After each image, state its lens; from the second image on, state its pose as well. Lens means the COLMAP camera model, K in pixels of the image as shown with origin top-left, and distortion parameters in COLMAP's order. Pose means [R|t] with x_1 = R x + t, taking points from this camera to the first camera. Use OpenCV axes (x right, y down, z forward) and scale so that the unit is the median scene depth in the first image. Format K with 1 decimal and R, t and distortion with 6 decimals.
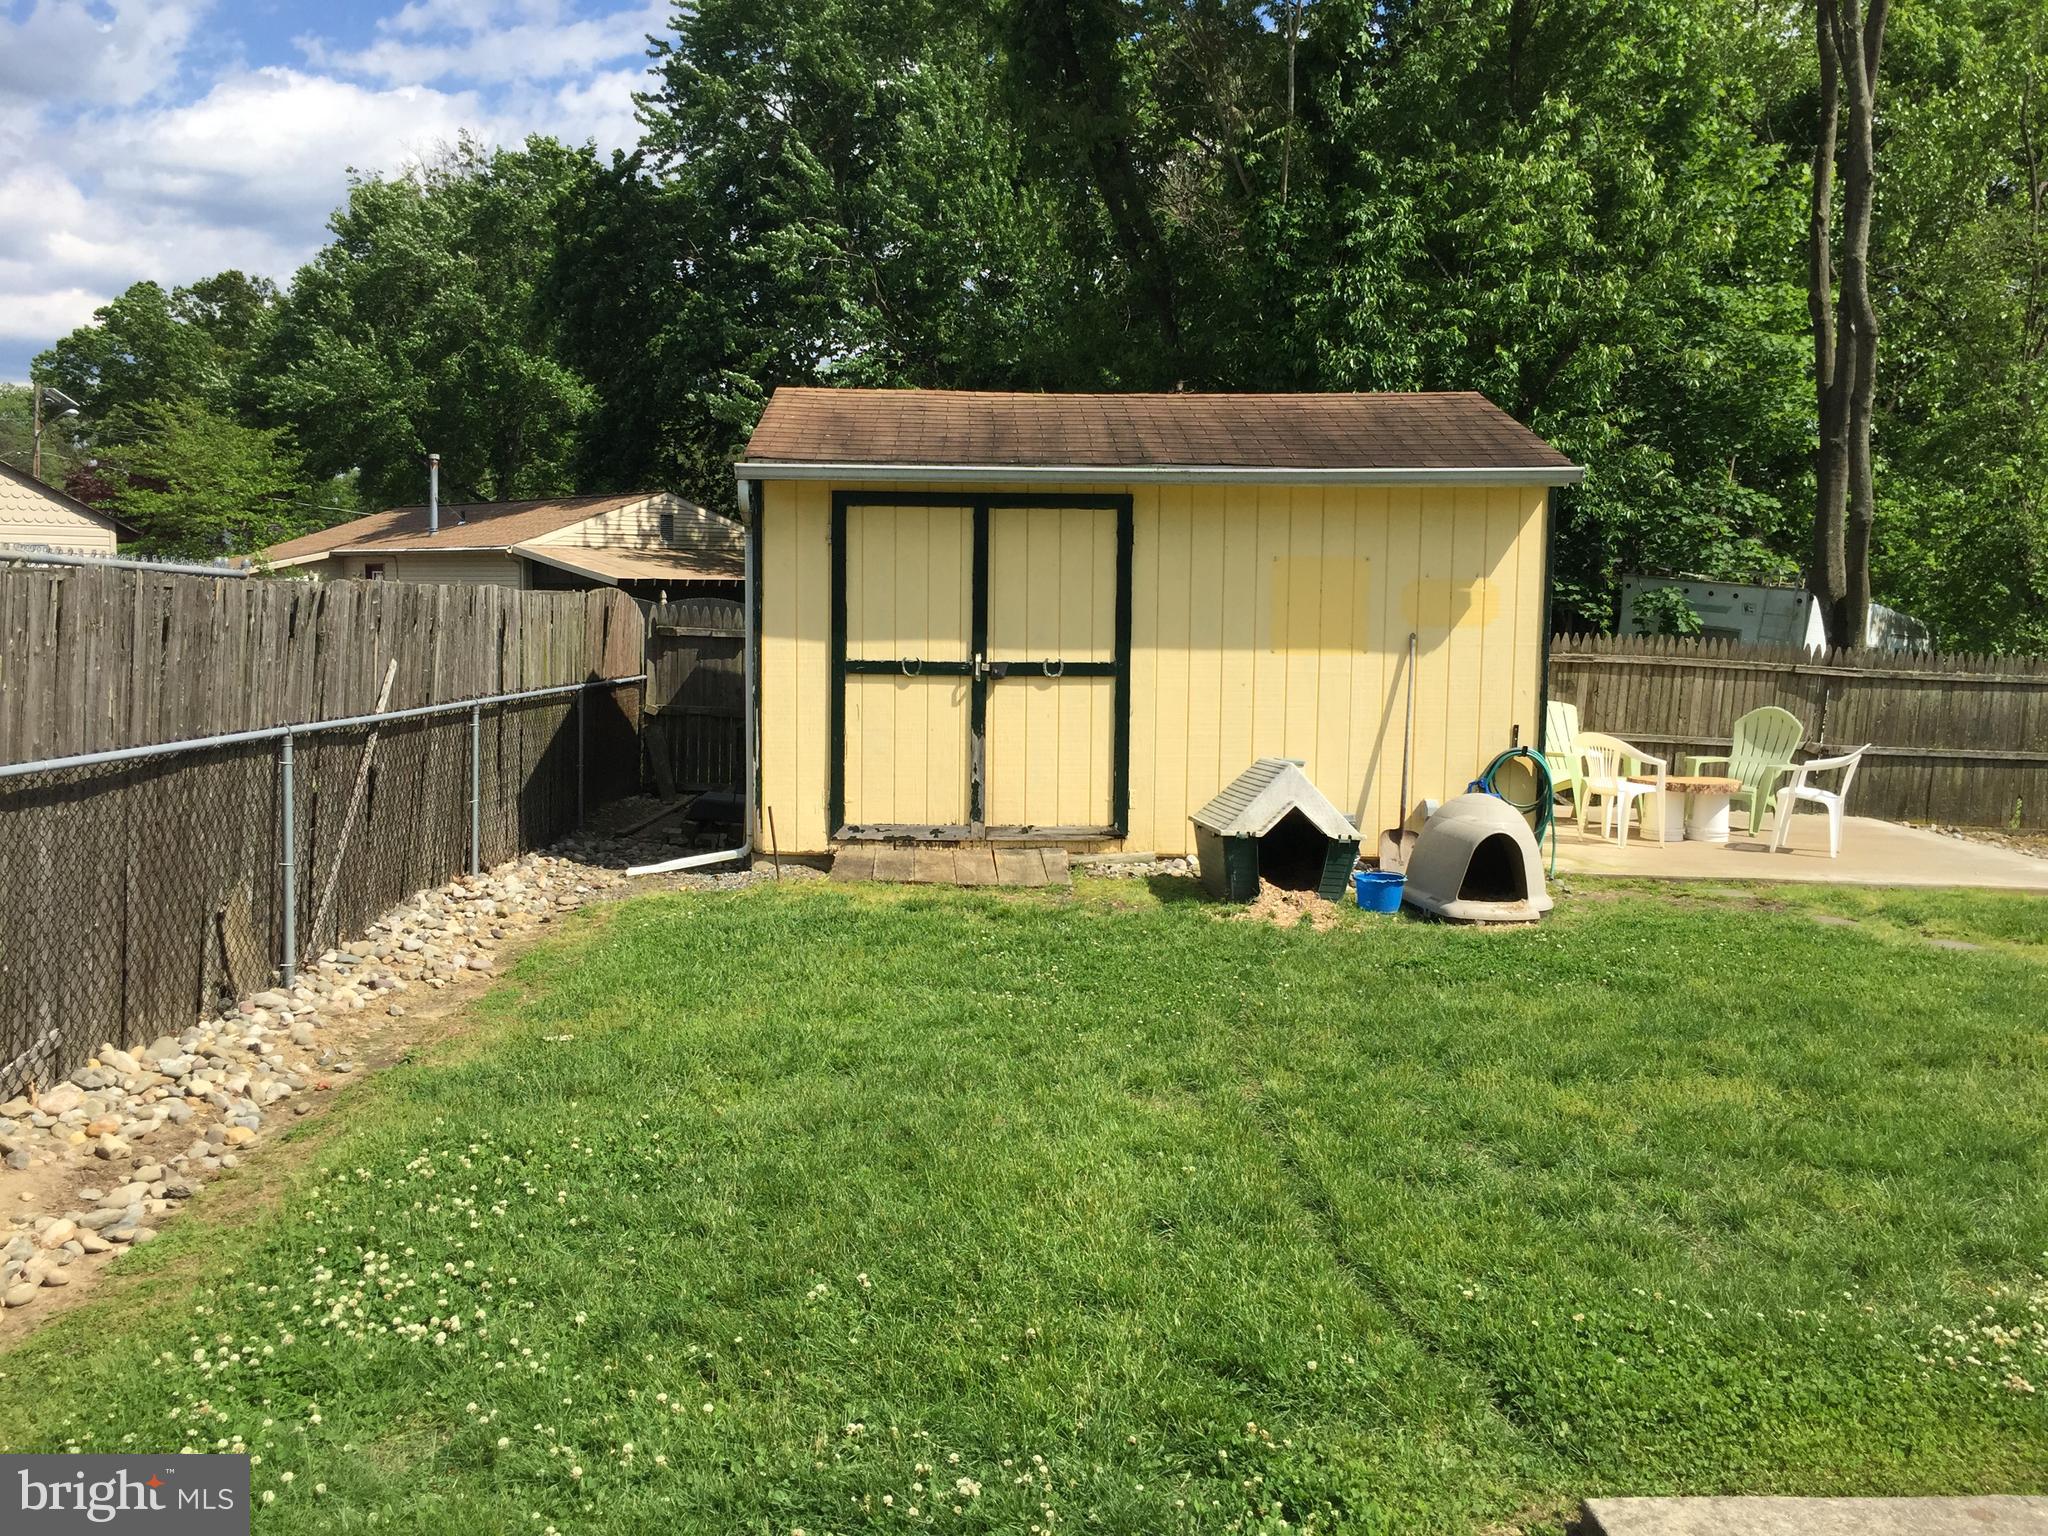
lens RADIAL K [[1754.9, 0, 1024.0], [0, 1754.9, 768.0], [0, 0, 1]] dist [0.065788, -0.081771]
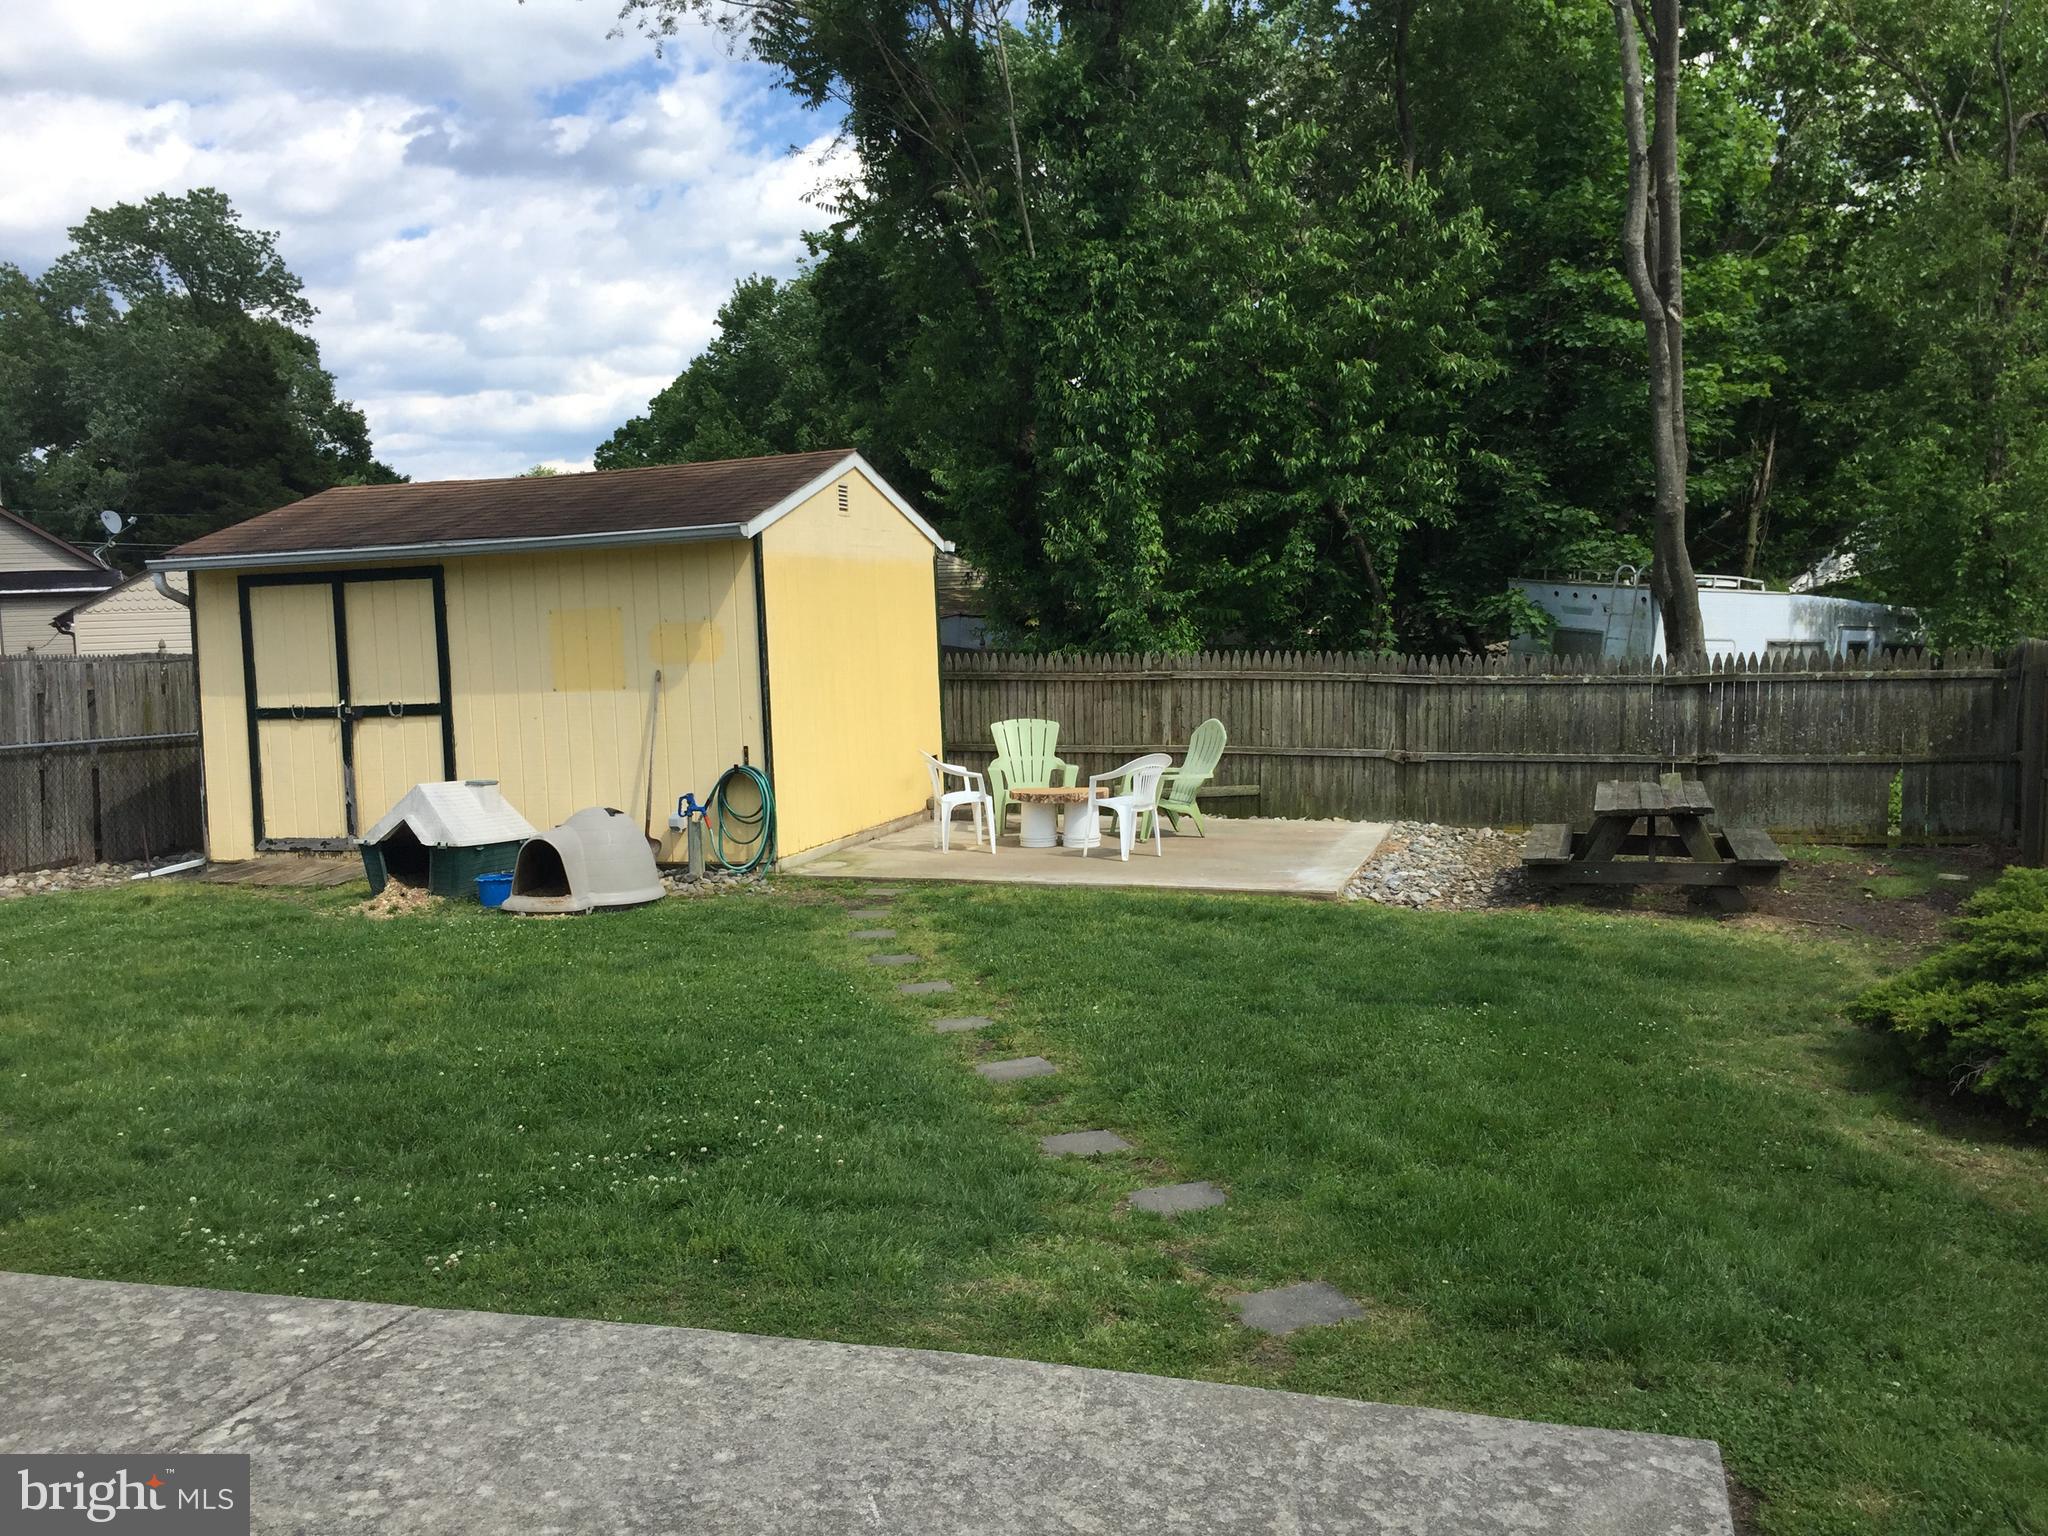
lens RADIAL K [[1716.0, 0, 1030.1], [0, 1716.0, 815.6], [0, 0, 1]] dist [0.053343, 0.006422]
pose [[0.950107, -0.012530, -0.311672, 0.808505], [0.018249, 0.999714, 0.015439, 0.006977], [0.311390, -0.020356, 0.950064, -0.012029]]
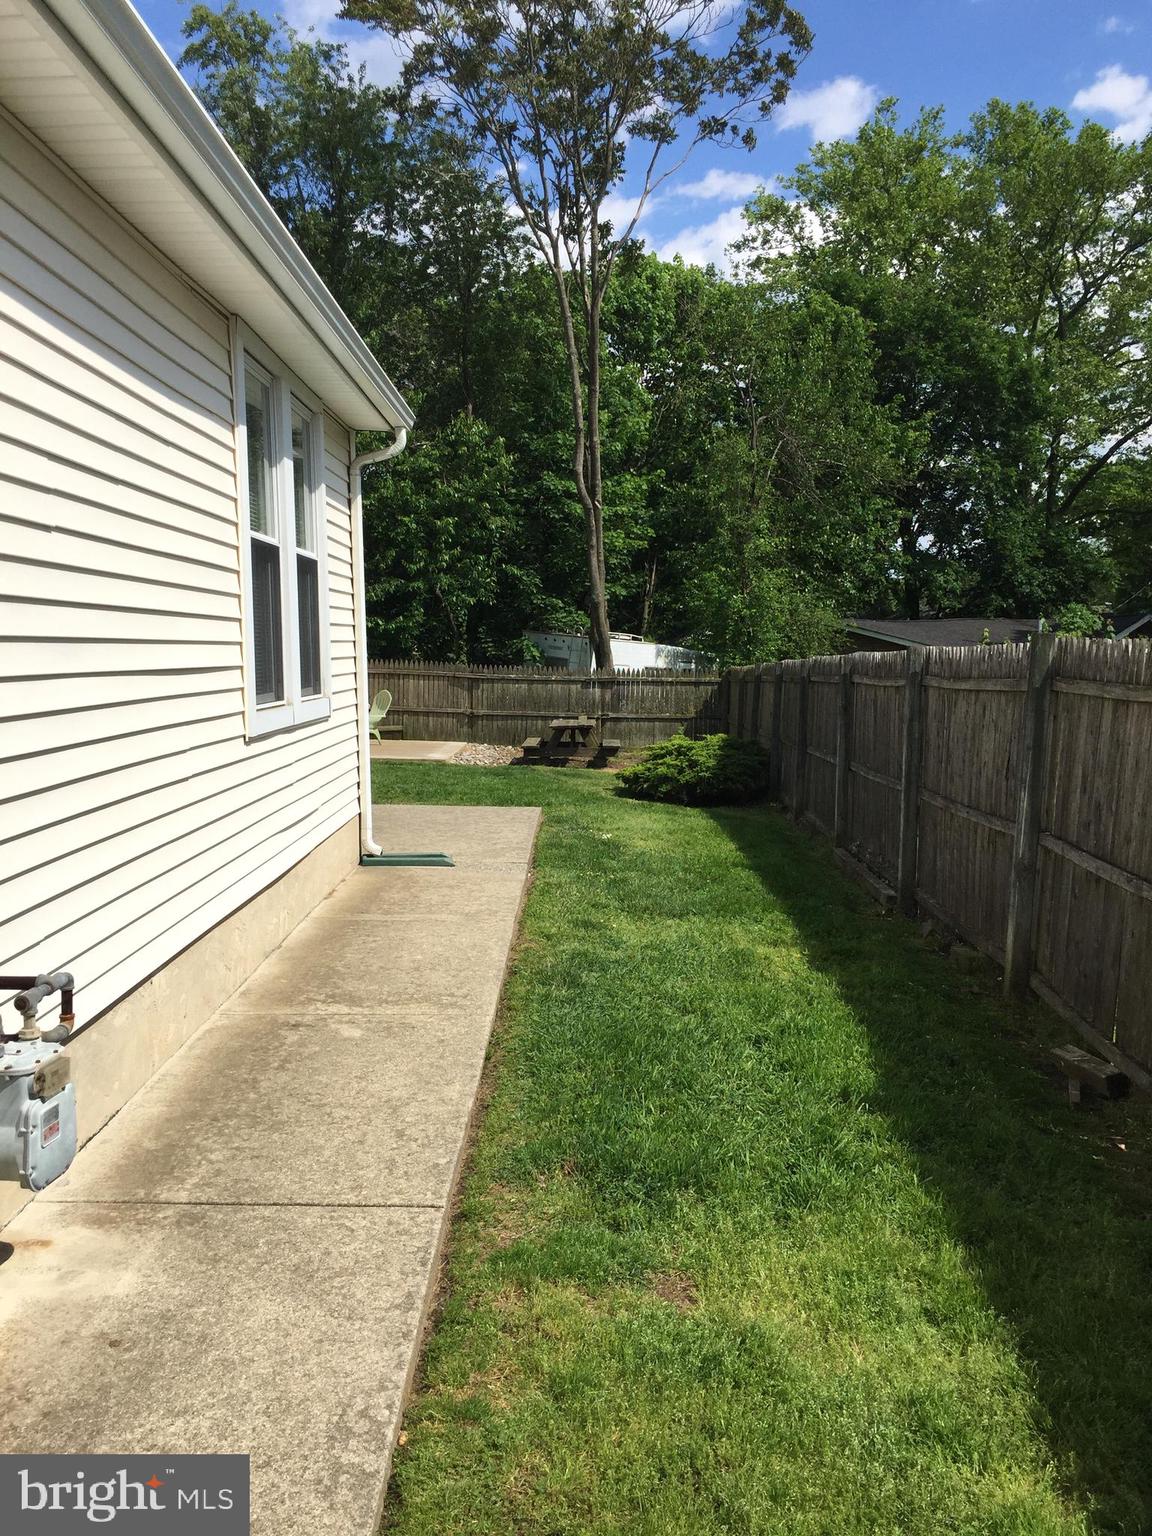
lens RADIAL K [[1316.2, 0, 593.2], [0, 1316.2, 788.7], [0, 0, 1]] dist [0.065788, -0.081771]
pose [[0.999898, -0.013873, -0.003472, 0.878327], [0.013903, 0.999864, 0.008836, 0.102636], [0.003349, -0.008883, 0.999955, -0.872382]]
